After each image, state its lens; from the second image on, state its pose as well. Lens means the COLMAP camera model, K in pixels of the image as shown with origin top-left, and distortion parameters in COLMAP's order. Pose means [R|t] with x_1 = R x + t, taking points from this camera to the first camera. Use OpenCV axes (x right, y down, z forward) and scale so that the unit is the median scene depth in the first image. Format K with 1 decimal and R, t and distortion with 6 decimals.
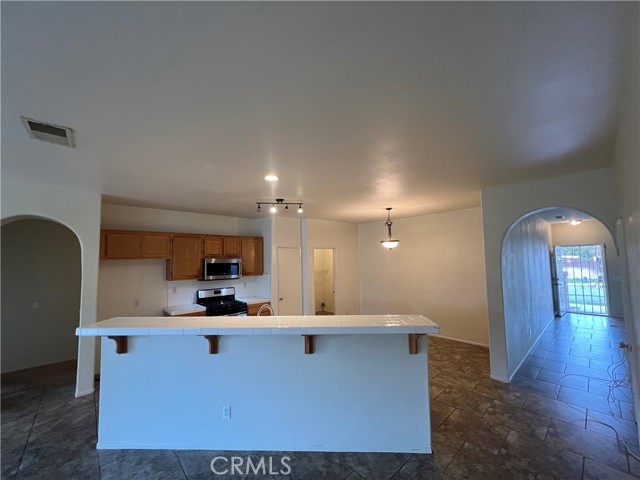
lens RADIAL K [[255.8, 0, 318.6], [0, 255.8, 242.6], [0, 0, 1]] dist [-0.002635, 0.000683]
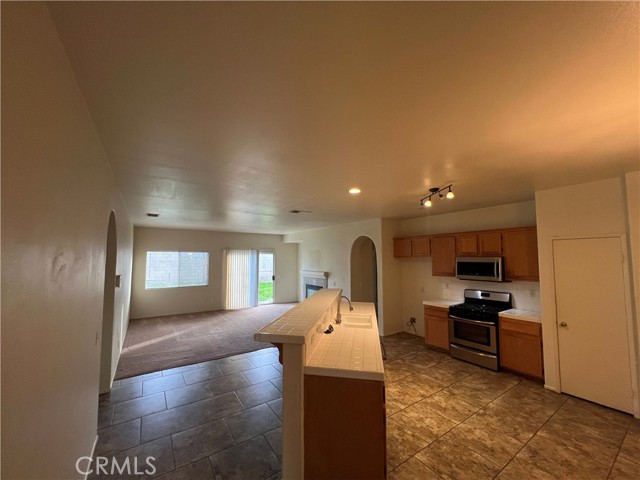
lens RADIAL K [[255.8, 0, 318.6], [0, 255.8, 242.6], [0, 0, 1]] dist [-0.002635, 0.000683]
pose [[-0.150337, -0.044904, -0.987614, 0.617867], [0.070373, 0.995948, -0.055995, 0.024189], [0.986127, -0.077919, -0.146568, 0.616101]]
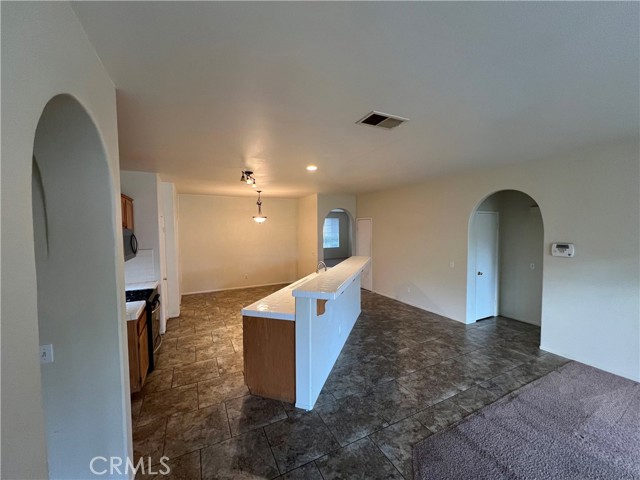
lens RADIAL K [[255.8, 0, 318.6], [0, 255.8, 242.6], [0, 0, 1]] dist [-0.002635, 0.000683]
pose [[0.274658, -0.040147, 0.960704, -0.902446], [-0.058705, 0.996564, 0.058429, 0.031345], [-0.959748, -0.072446, 0.271357, 0.362720]]
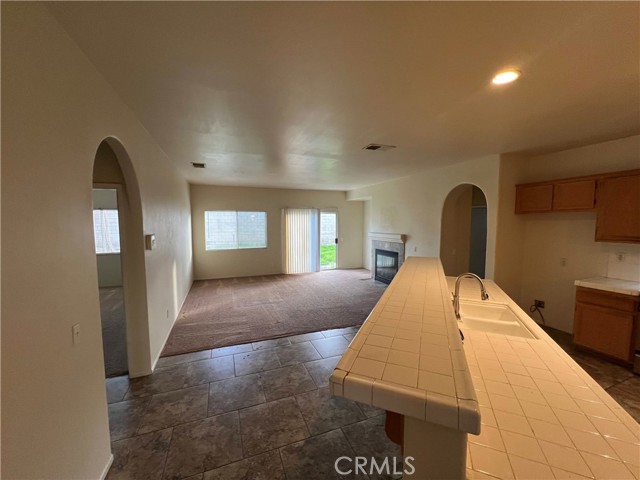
lens RADIAL K [[255.8, 0, 318.6], [0, 255.8, 242.6], [0, 0, 1]] dist [-0.002635, 0.000683]
pose [[-0.369115, 0.092672, -0.924752, 0.361355], [0.072171, 0.994870, 0.070891, 0.040647], [0.926577, -0.040573, -0.373910, 0.497694]]
